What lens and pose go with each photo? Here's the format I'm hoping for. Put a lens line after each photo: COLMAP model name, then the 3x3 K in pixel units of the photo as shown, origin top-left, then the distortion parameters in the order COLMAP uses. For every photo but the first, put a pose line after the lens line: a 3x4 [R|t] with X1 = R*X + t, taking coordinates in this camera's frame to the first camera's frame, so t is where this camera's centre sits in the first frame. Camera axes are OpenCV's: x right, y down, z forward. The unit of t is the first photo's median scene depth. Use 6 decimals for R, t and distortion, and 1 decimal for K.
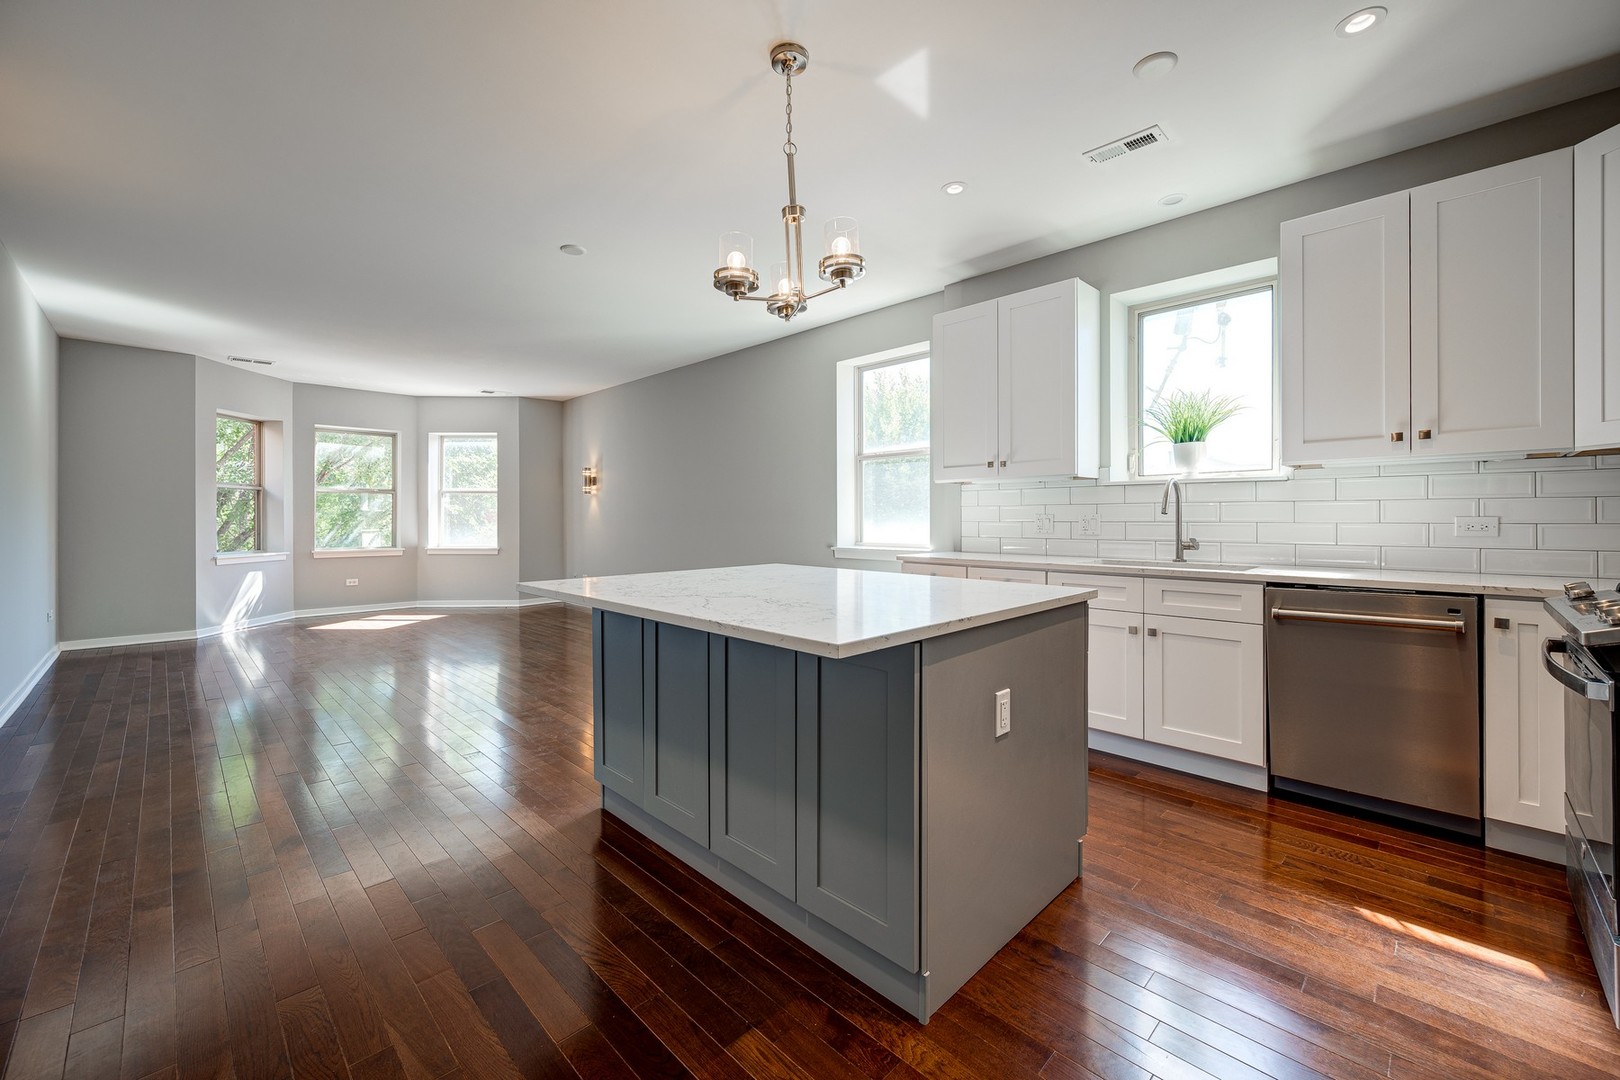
lens RADIAL K [[644.2, 0, 810.5], [0, 644.2, 519.2], [0, 0, 1]] dist [-0.000915, 0.000266]
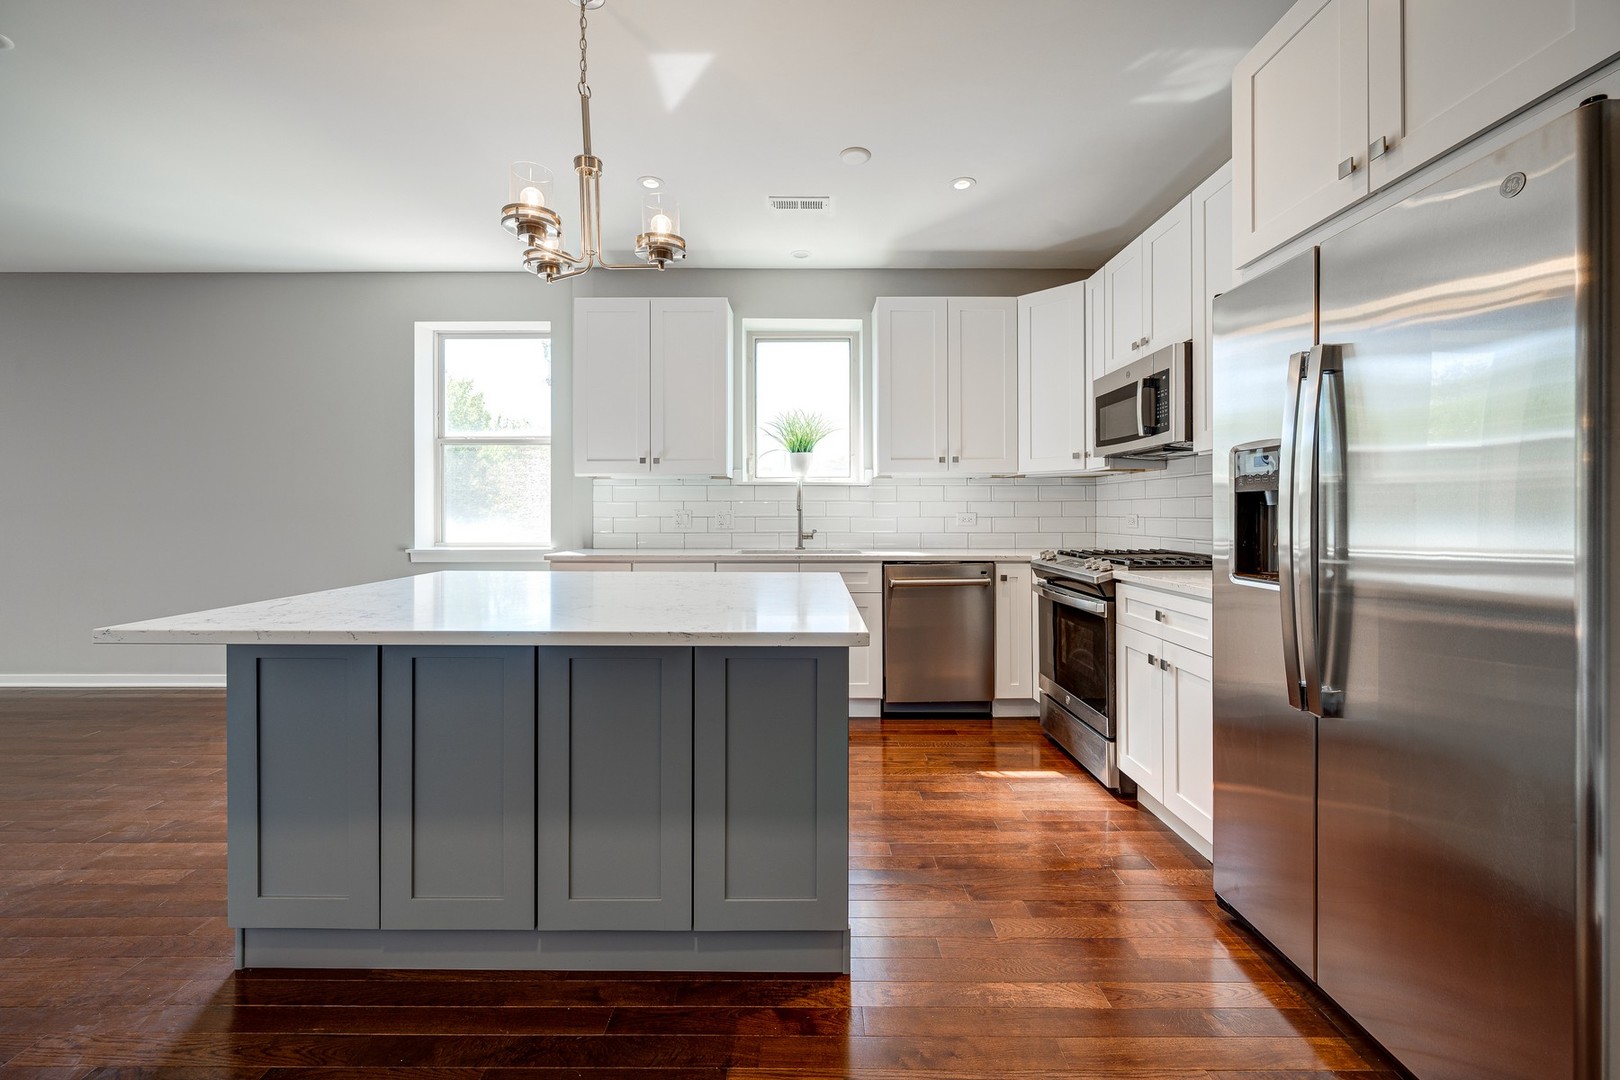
lens RADIAL K [[648.6, 0, 804.1], [0, 648.6, 510.5], [0, 0, 1]] dist [0.000459, 0.000231]
pose [[0.712650, 0.003114, 0.701513, -0.181750], [0.000654, 0.999987, -0.005103, -0.000902], [-0.701520, 0.004096, 0.712638, 0.070912]]
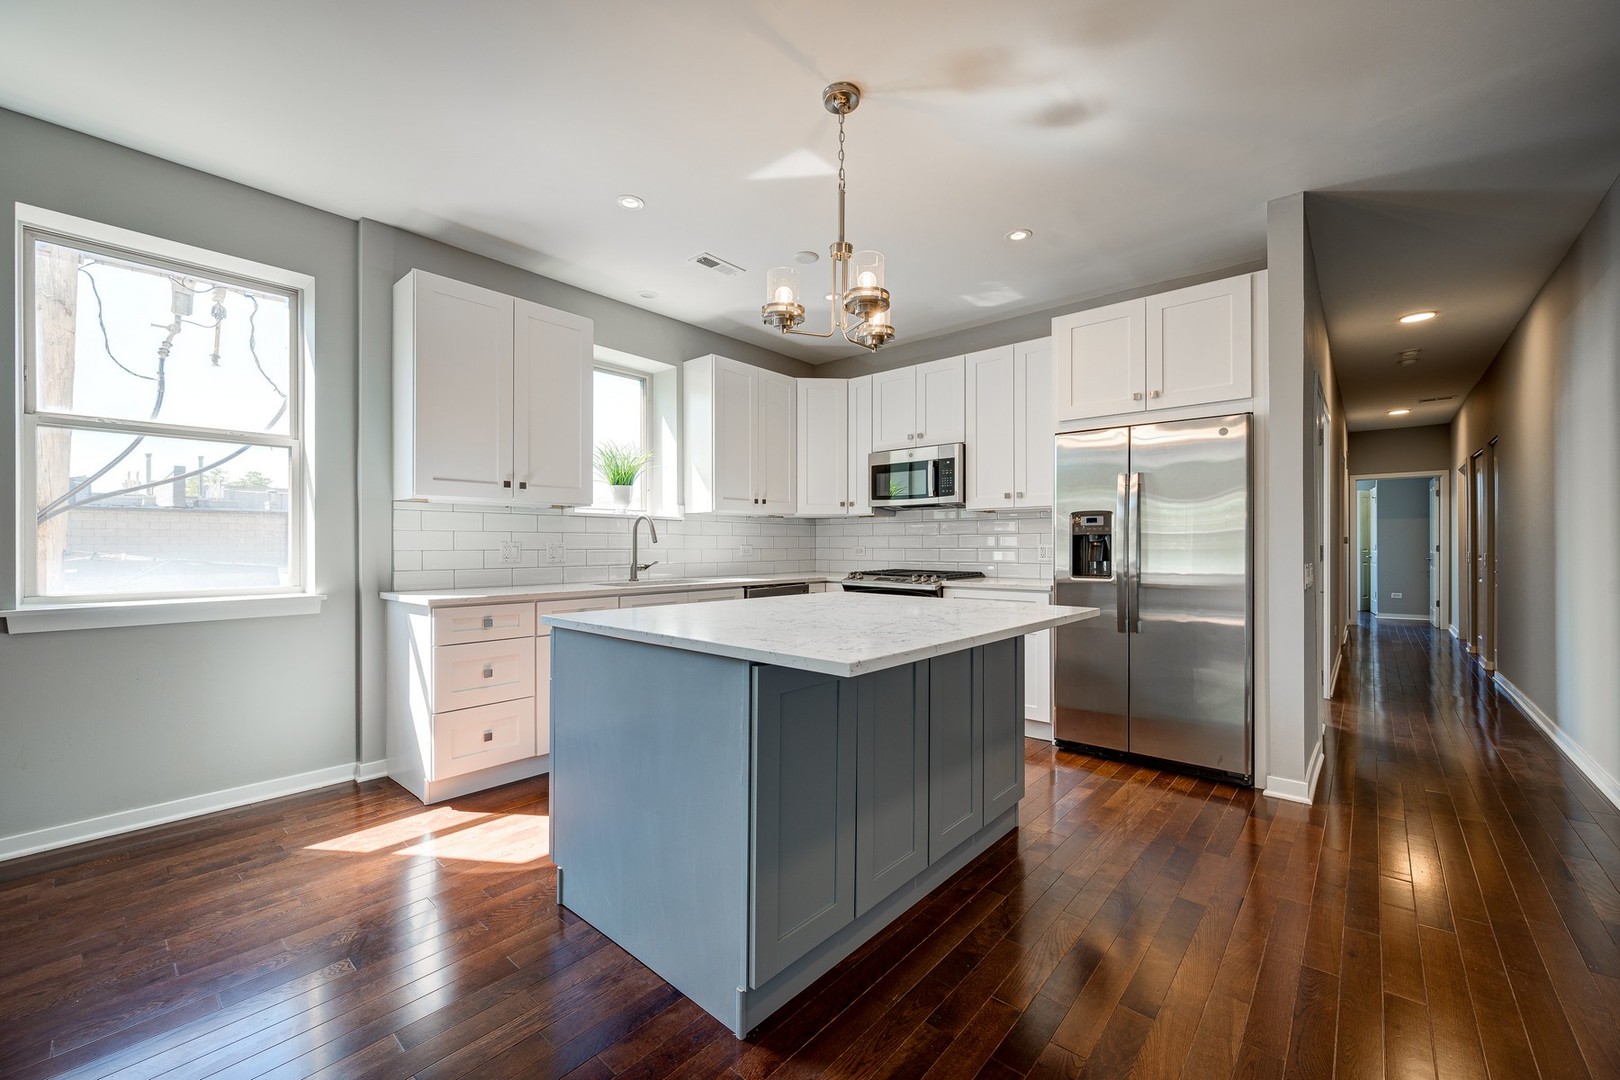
lens RADIAL K [[652.8, 0, 795.3], [0, 652.8, 543.9], [0, 0, 1]] dist [-0.001229, 0.000145]
pose [[-0.059040, 0.003039, 0.998251, -0.446471], [0.001684, 0.999994, -0.002945, -0.000991], [-0.998254, 0.001507, -0.059045, 0.477257]]
